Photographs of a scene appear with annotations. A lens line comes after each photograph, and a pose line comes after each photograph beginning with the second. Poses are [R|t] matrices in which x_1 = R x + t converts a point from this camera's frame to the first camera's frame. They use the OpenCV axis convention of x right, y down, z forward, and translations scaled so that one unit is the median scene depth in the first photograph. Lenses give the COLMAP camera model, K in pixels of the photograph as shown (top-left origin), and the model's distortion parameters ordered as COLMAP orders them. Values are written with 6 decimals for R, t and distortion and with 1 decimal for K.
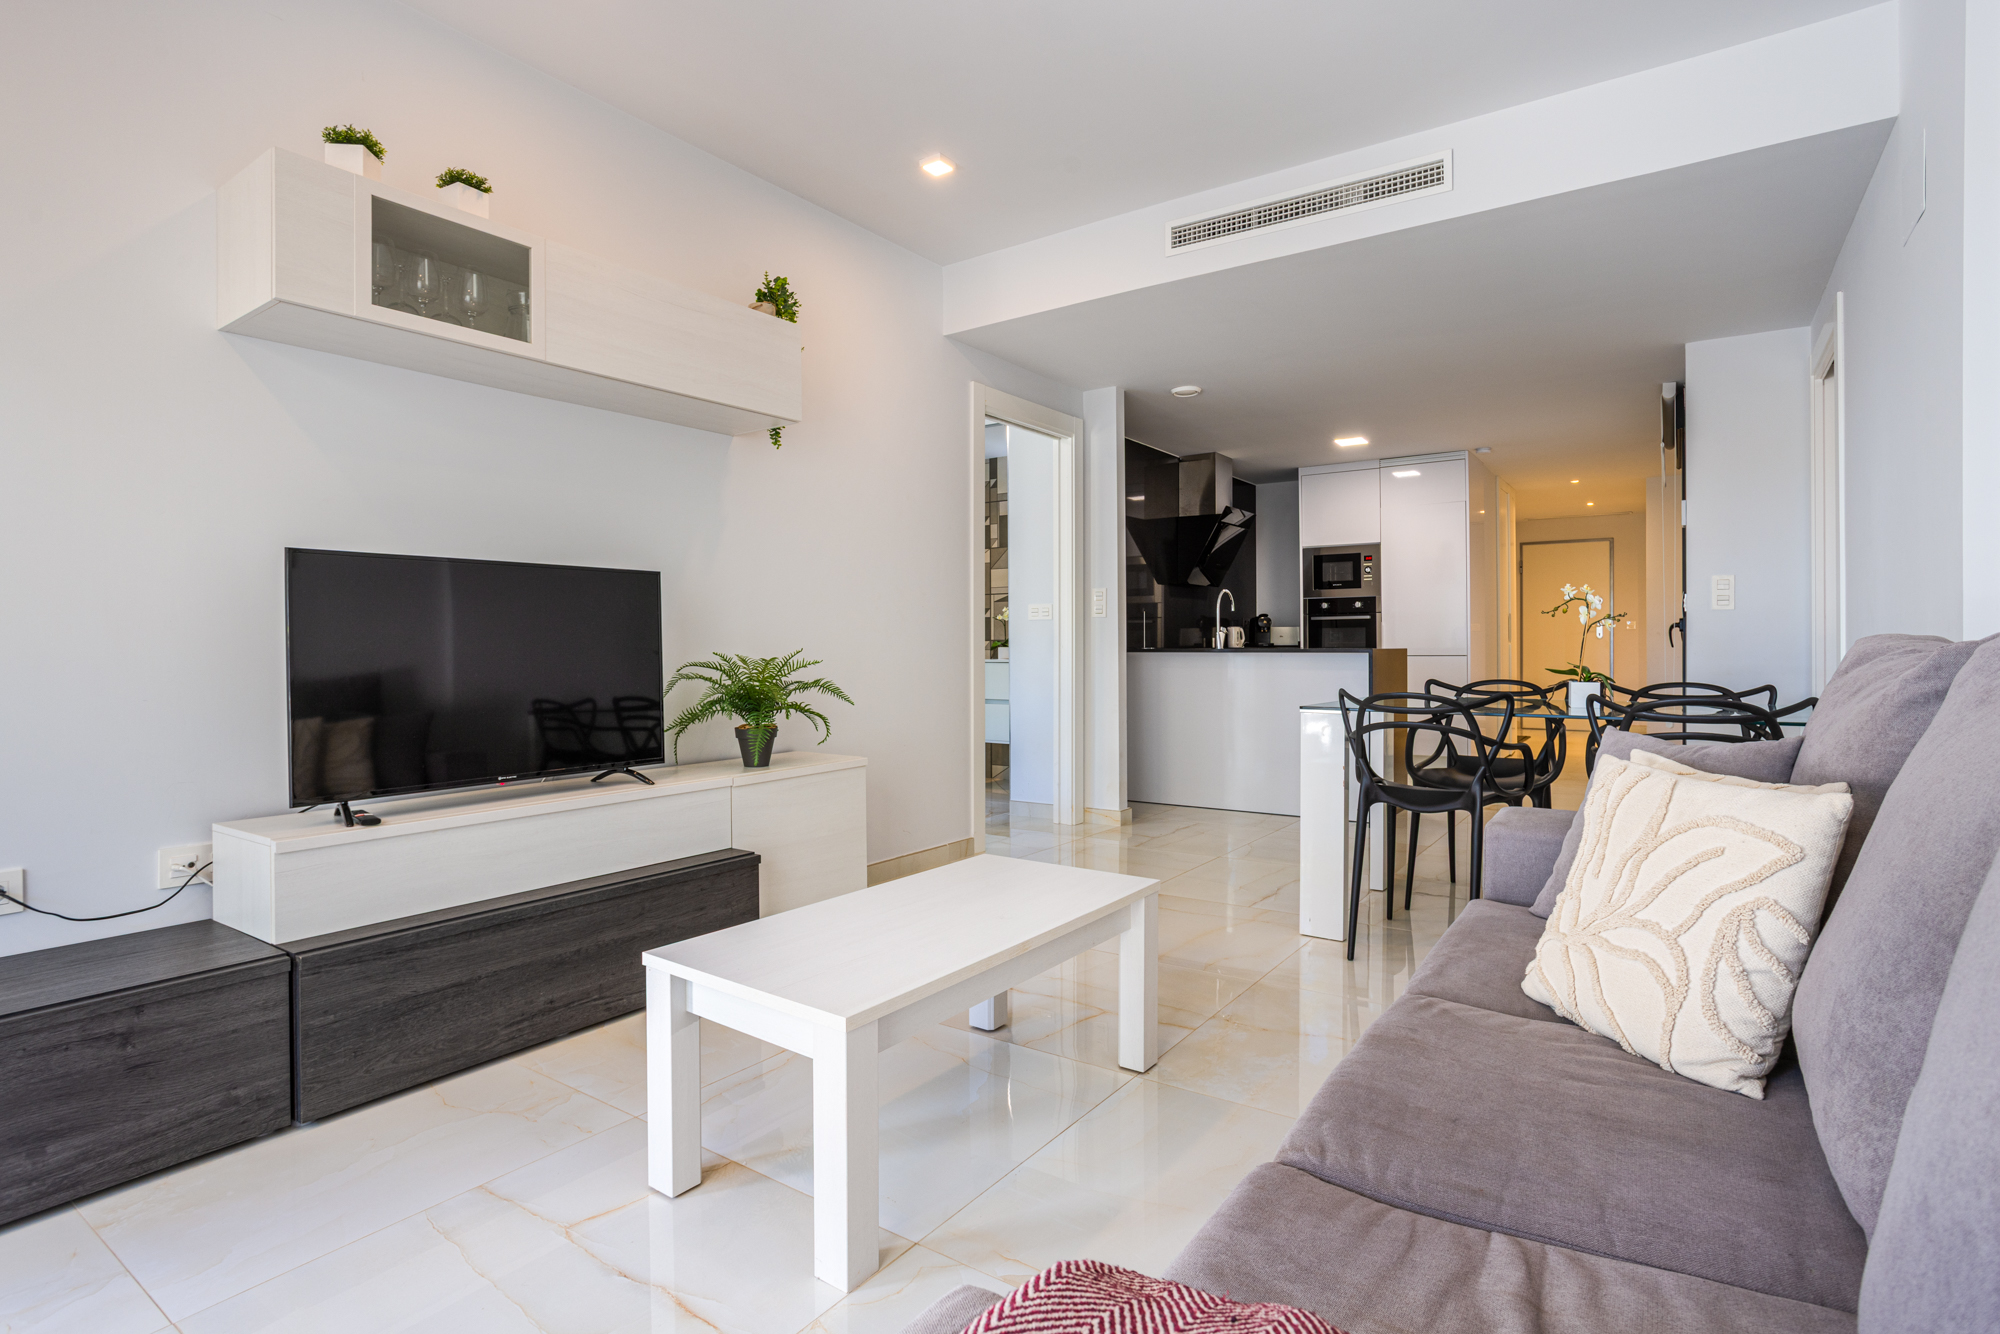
lens RADIAL K [[992.7, 0, 1006.1], [0, 992.7, 653.6], [0, 0, 1]] dist [-0.059895, 0.029111]
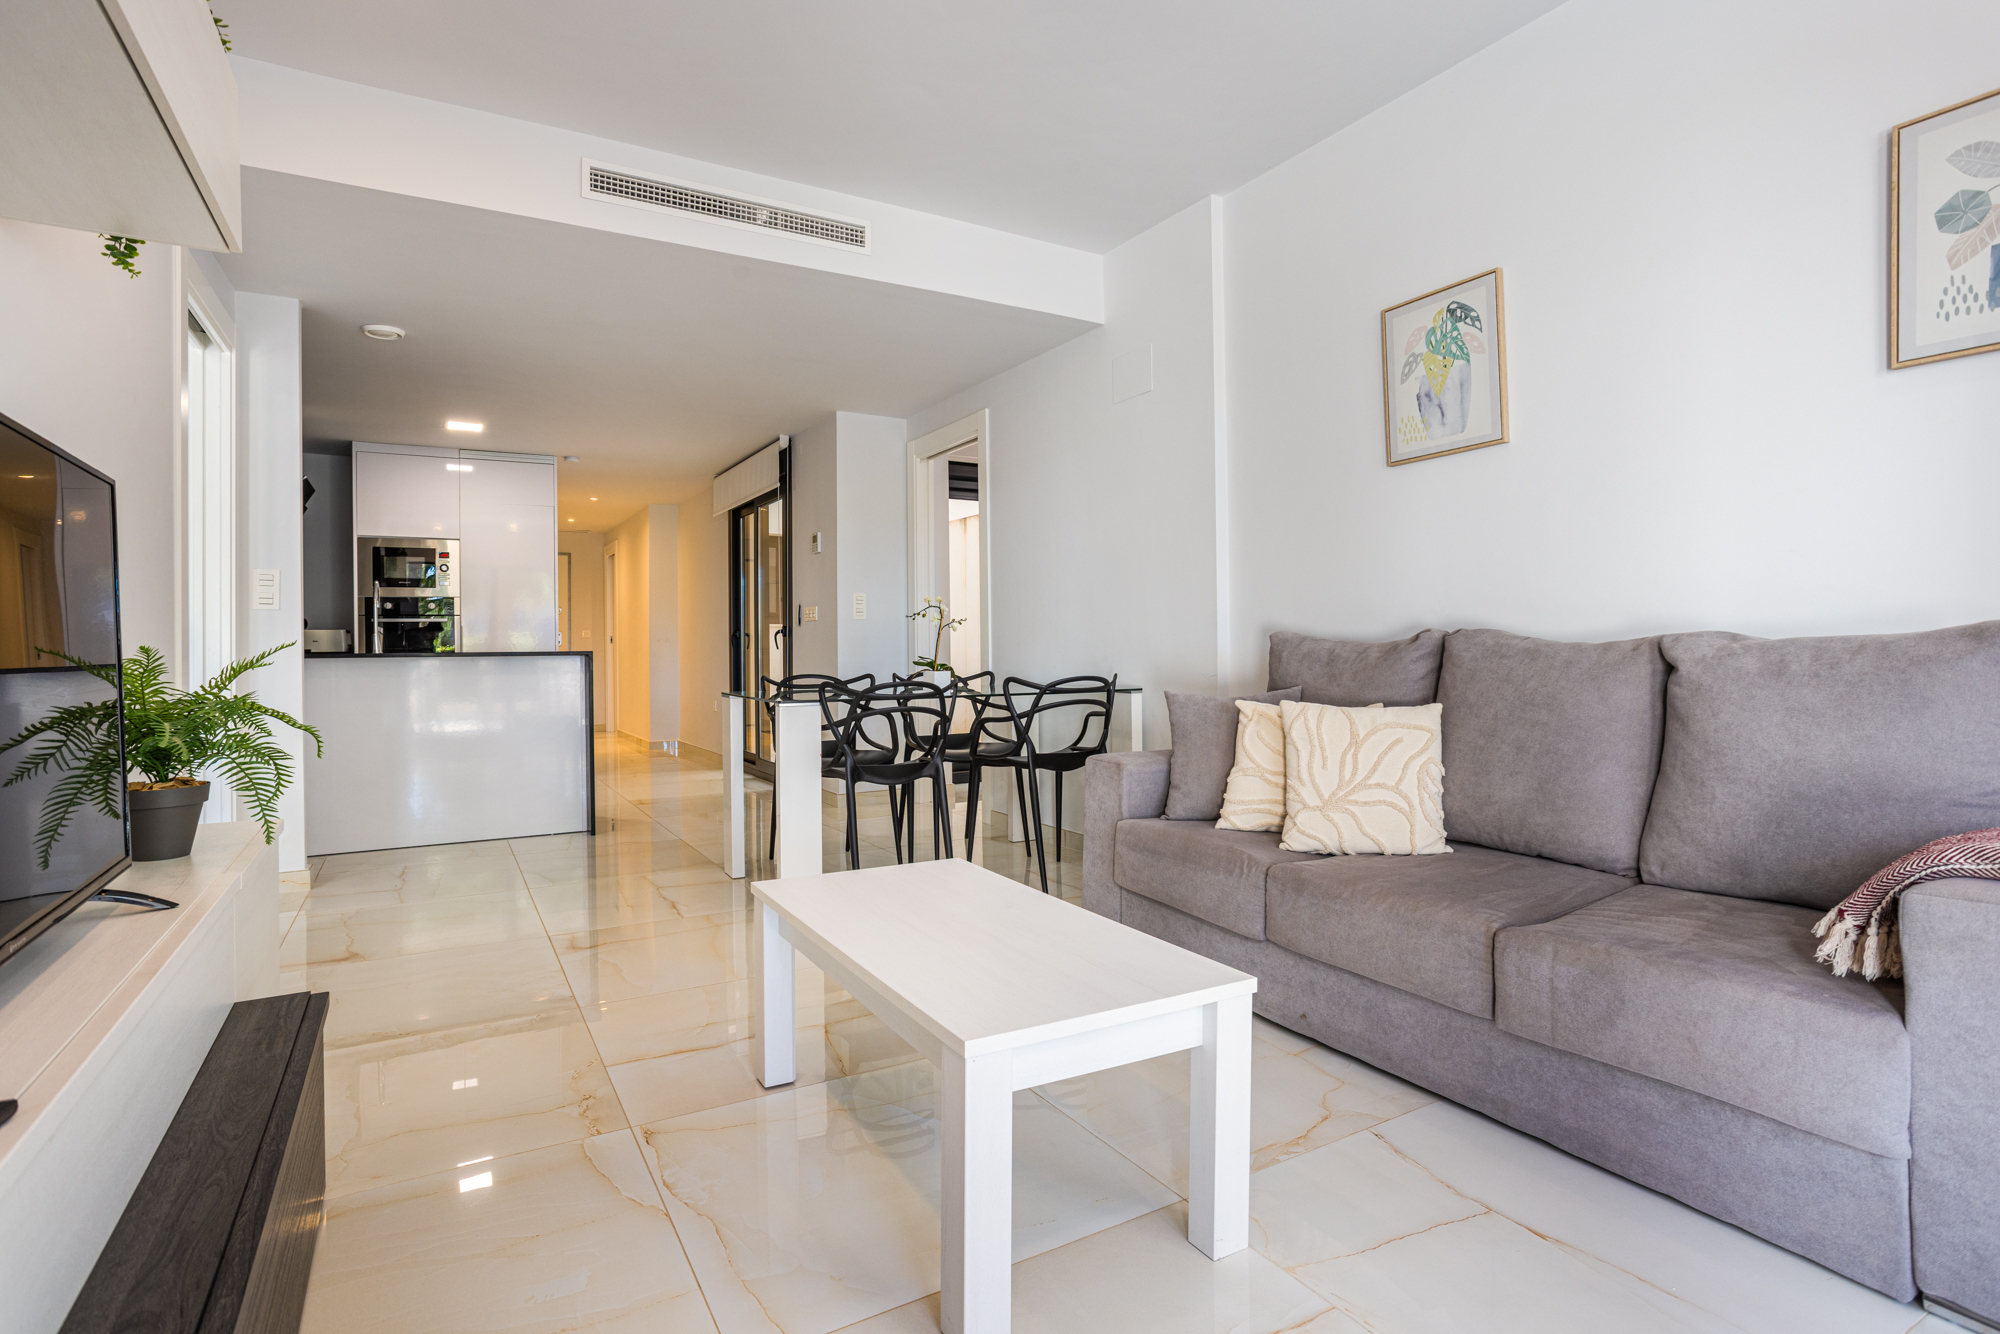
lens RADIAL K [[992.7, 0, 1006.1], [0, 992.7, 653.6], [0, 0, 1]] dist [-0.059895, 0.029111]
pose [[0.418704, -0.003626, 0.908115, -0.247586], [0.015157, 0.999881, -0.002996, 0.004864], [-0.907996, 0.015019, 0.418709, 0.161212]]
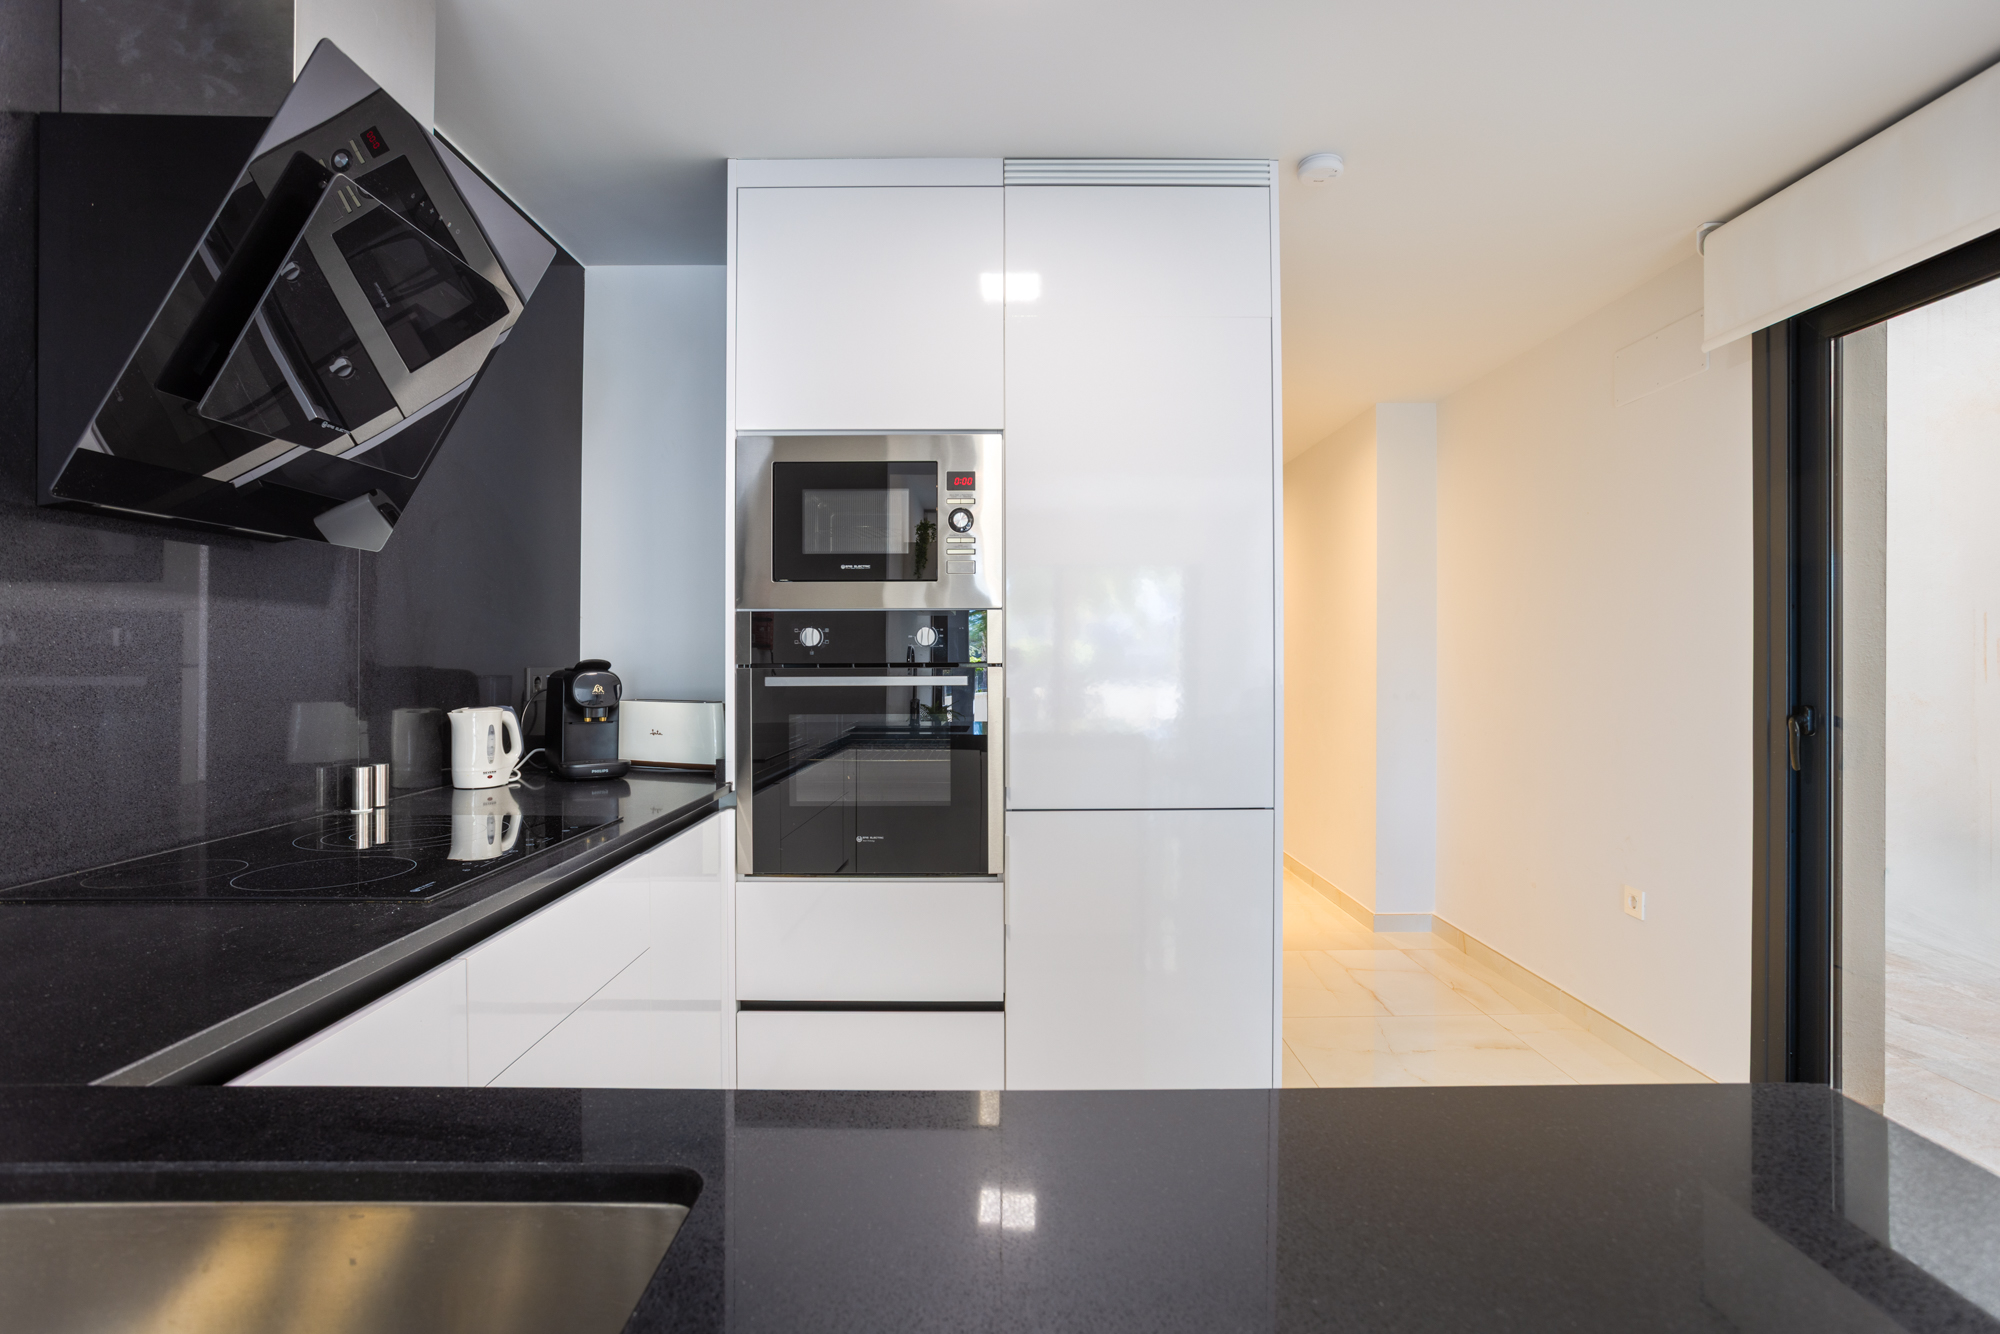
lens RADIAL K [[992.7, 0, 1006.1], [0, 992.7, 653.6], [0, 0, 1]] dist [-0.059895, 0.029111]
pose [[0.815026, 0.009879, 0.579340, 0.218930], [-0.001547, 0.999888, -0.014874, -0.042854], [-0.579422, 0.011227, 0.814950, 0.793924]]
